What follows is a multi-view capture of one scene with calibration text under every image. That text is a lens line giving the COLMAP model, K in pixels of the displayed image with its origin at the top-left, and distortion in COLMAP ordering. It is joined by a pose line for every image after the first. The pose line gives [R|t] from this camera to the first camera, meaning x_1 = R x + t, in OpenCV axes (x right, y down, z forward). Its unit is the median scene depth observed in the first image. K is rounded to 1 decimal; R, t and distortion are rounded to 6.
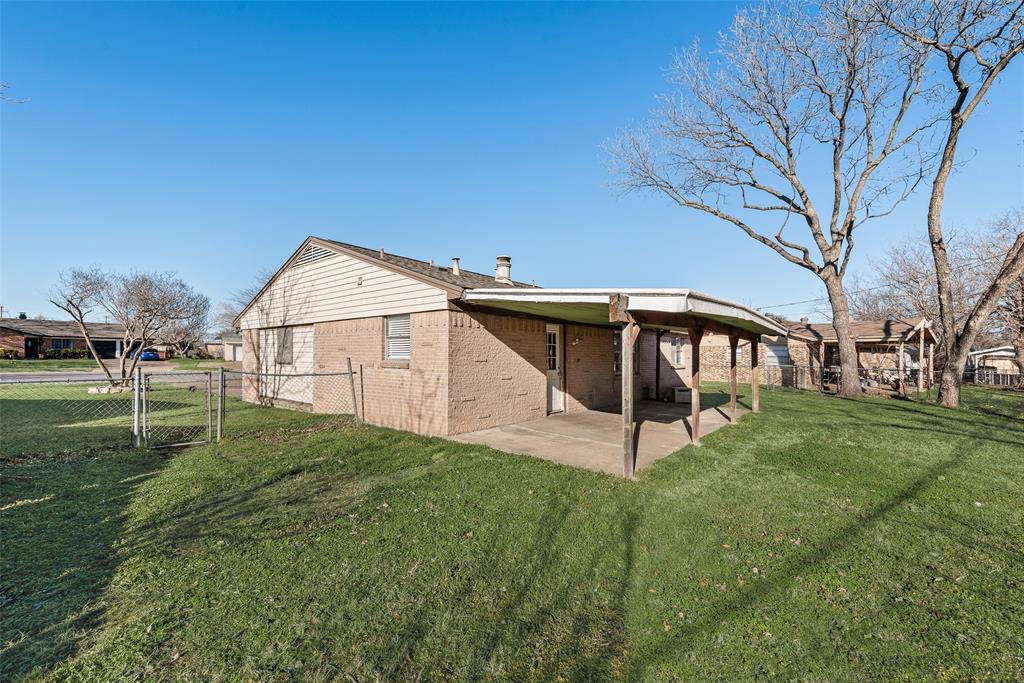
lens RADIAL K [[415.3, 0, 514.0], [0, 415.3, 346.1], [0, 0, 1]] dist [0.013328, -0.000121]
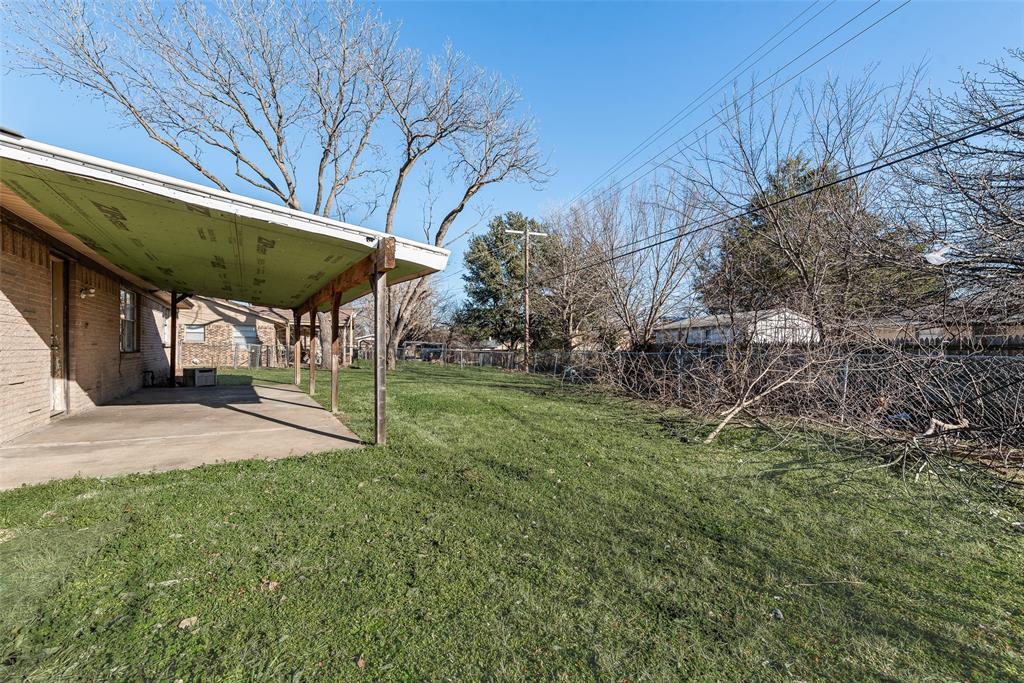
lens RADIAL K [[401.9, 0, 511.2], [0, 401.9, 345.9], [0, 0, 1]] dist [0.016833, 0.000076]
pose [[0.293117, -0.001334, 0.956076, -0.238107], [-0.026947, 0.999590, 0.009657, 0.043147], [-0.955697, -0.028594, 0.292961, 0.241862]]
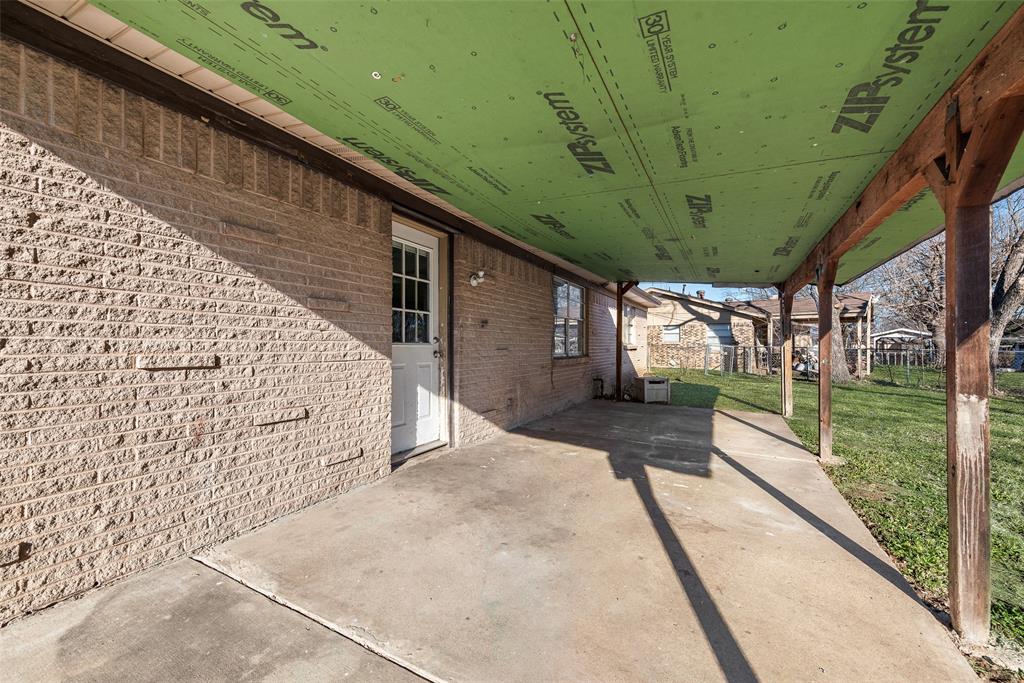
lens RADIAL K [[401.9, 0, 511.2], [0, 401.9, 345.9], [0, 0, 1]] dist [0.016833, 0.000076]
pose [[0.980567, -0.005759, 0.196100, 0.101539], [0.000850, 0.999684, 0.025106, 0.048853], [-0.196183, -0.024451, 0.980262, 0.589625]]
